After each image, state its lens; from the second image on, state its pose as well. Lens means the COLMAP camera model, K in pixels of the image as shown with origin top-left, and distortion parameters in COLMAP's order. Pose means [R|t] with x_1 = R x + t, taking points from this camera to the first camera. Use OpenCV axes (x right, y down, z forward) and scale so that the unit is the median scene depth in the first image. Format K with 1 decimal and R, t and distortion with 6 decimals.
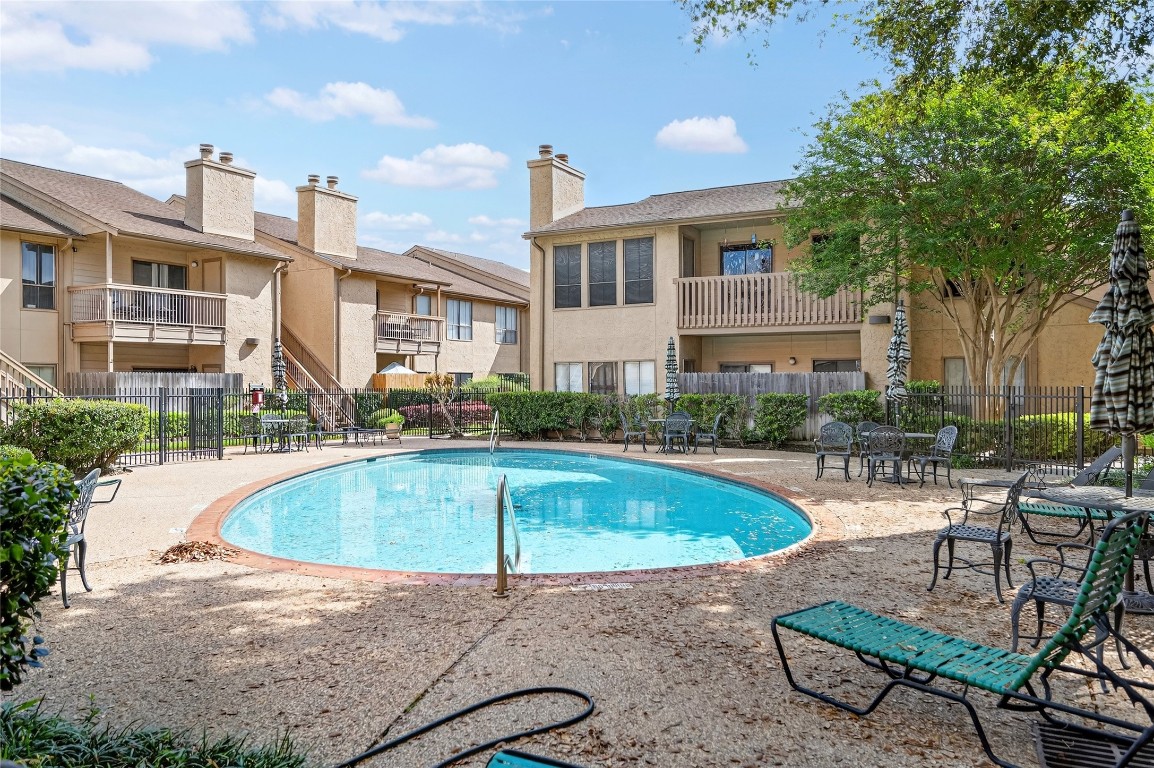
lens RADIAL K [[1122.1, 0, 577.0], [0, 1122.1, 384.0], [0, 0, 1]] dist [0.002652, 0.010754]
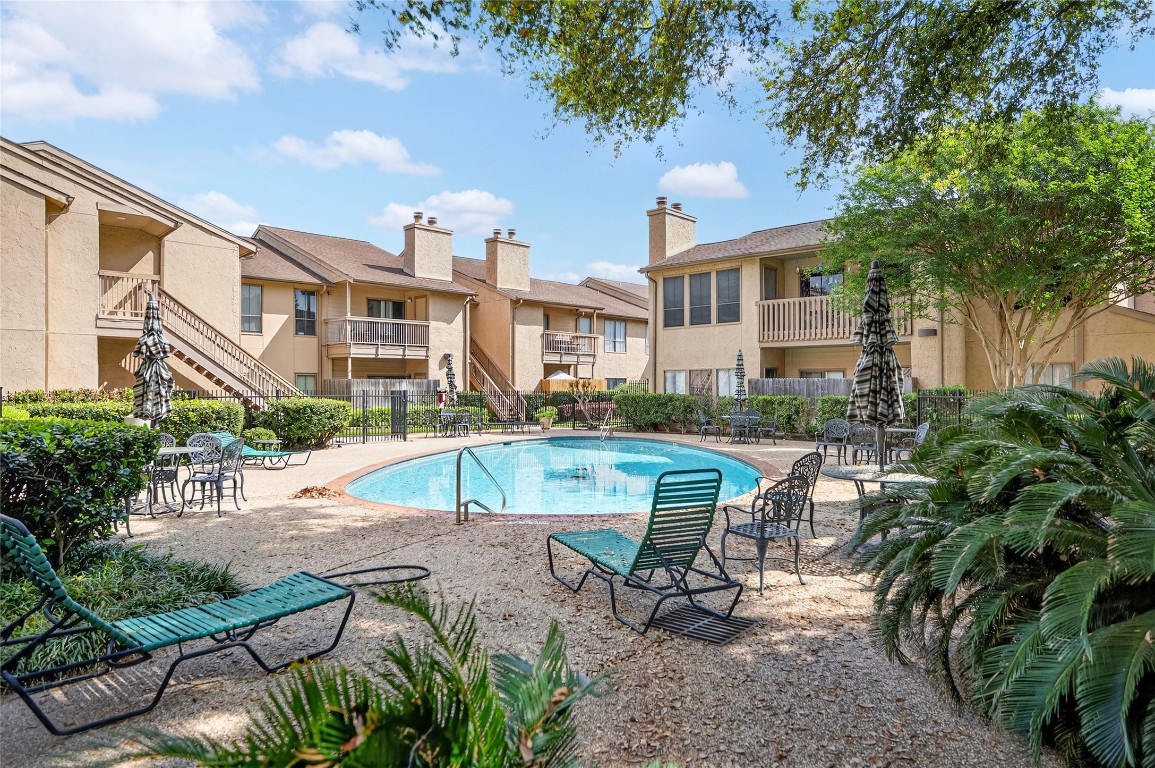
lens RADIAL K [[1123.1, 0, 577.5], [0, 1123.1, 384.0], [0, 0, 1]] dist [0.002652, 0.010754]
pose [[0.935360, -0.000242, -0.353696, 0.337258], [-0.000407, 0.999998, -0.001763, -0.001688], [0.353696, 0.001793, 0.935359, -0.213359]]
